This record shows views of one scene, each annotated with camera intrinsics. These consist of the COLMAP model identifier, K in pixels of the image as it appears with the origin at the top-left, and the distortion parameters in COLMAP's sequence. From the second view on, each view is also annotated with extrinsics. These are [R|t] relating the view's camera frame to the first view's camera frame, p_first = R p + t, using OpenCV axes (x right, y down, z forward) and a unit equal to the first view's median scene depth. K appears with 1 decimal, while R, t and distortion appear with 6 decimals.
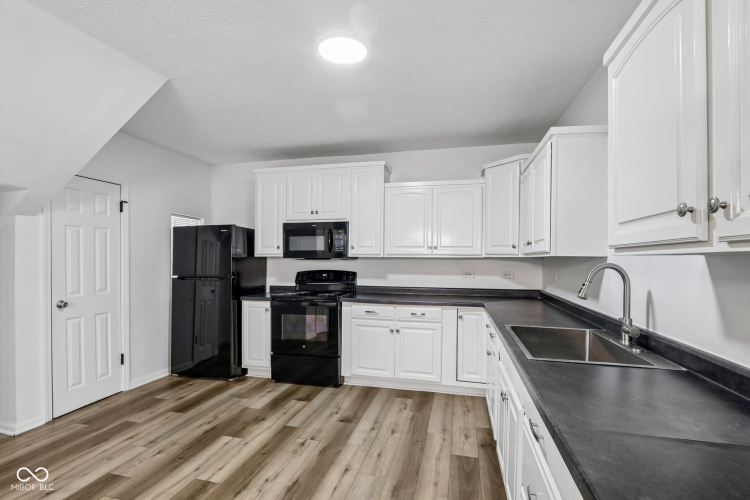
lens RADIAL K [[349.1, 0, 374.5], [0, 349.1, 258.9], [0, 0, 1]] dist [-0.014144, 0.000347]
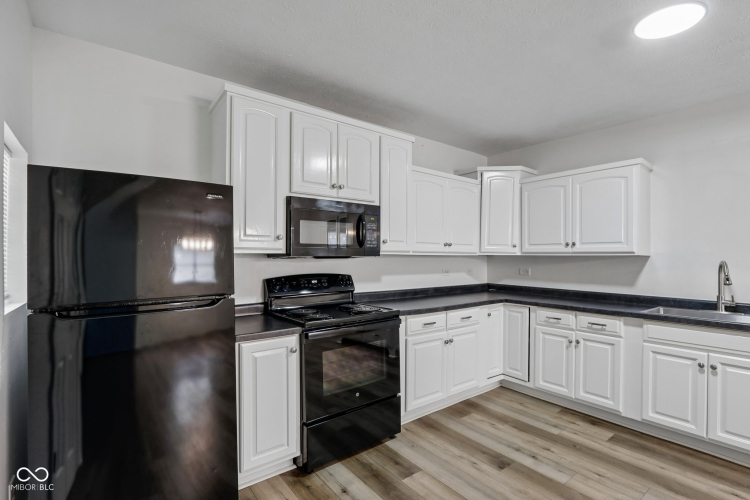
lens RADIAL K [[350.1, 0, 373.3], [0, 350.1, 252.9], [0, 0, 1]] dist [-0.014642, 0.000312]
pose [[0.630625, 0.004485, 0.776075, -0.667600], [-0.000933, 0.999987, -0.005021, -0.005616], [-0.776087, 0.002442, 0.630621, 0.559124]]
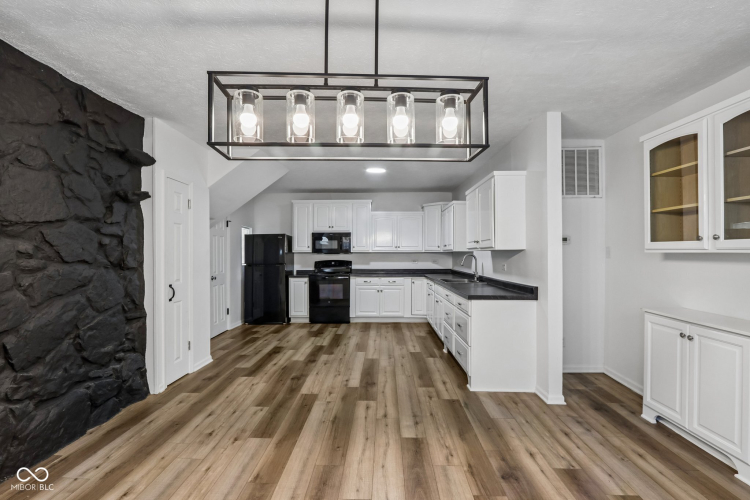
lens RADIAL K [[350.1, 0, 373.3], [0, 350.1, 252.9], [0, 0, 1]] dist [-0.014642, 0.000312]
pose [[0.977754, -0.005054, 0.209695, -0.349499], [0.006043, 0.999973, -0.004076, 0.005882], [-0.209669, 0.005253, 0.977758, -0.801078]]
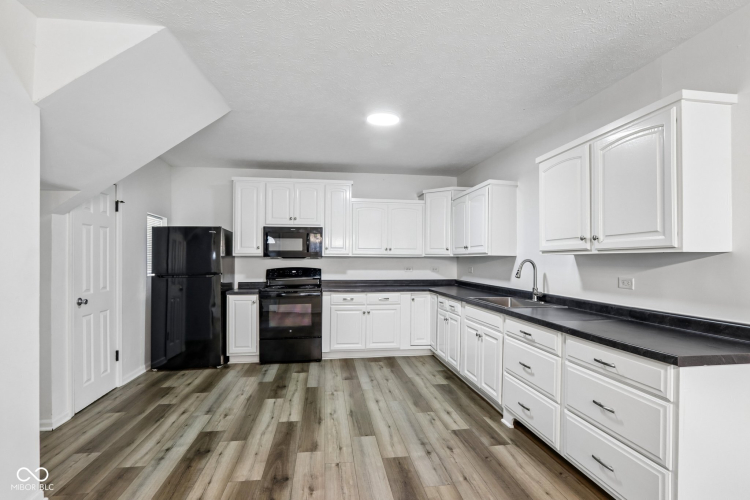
lens RADIAL K [[349.1, 0, 374.5], [0, 349.1, 258.9], [0, 0, 1]] dist [-0.014144, 0.000347]
pose [[0.927803, -0.000816, 0.373070, -0.372826], [0.001076, 0.999999, -0.000488, 0.004940], [-0.373070, 0.000854, 0.927803, -0.210964]]
